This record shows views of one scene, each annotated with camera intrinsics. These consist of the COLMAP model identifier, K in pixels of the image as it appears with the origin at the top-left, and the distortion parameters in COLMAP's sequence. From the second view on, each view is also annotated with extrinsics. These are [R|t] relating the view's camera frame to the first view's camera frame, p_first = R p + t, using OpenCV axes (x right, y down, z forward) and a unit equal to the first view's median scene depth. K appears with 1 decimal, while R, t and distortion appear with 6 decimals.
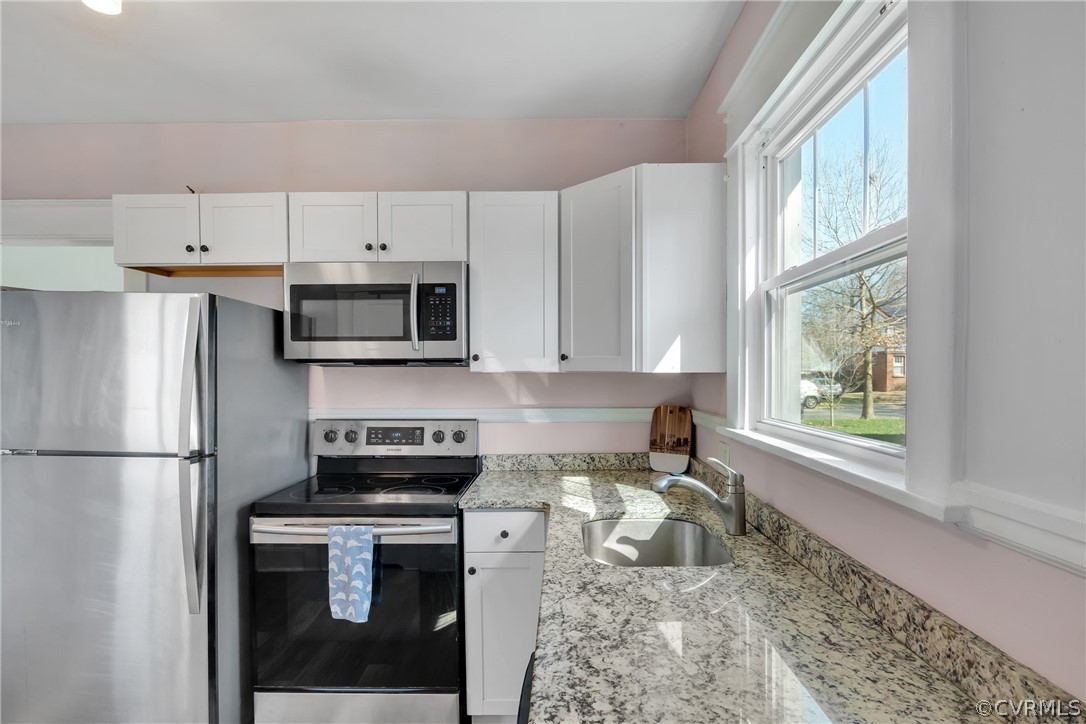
lens RADIAL K [[539.6, 0, 542.4], [0, 539.6, 382.2], [0, 0, 1]] dist [-0.012046, 0.000081]
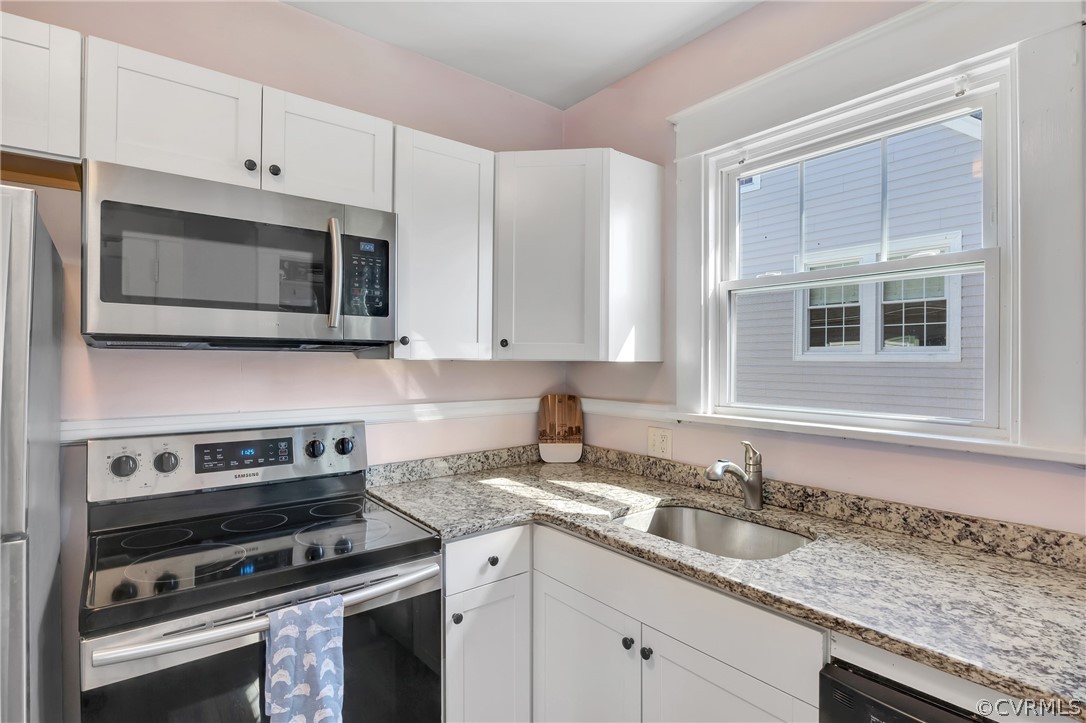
lens RADIAL K [[539.6, 0, 540.4], [0, 539.6, 359.4], [0, 0, 1]] dist [-0.012046, 0.000081]
pose [[0.772377, 0.007335, 0.635122, -0.470123], [0.004223, 0.999852, -0.016682, -0.005305], [-0.635151, 0.015567, 0.772231, 0.290423]]
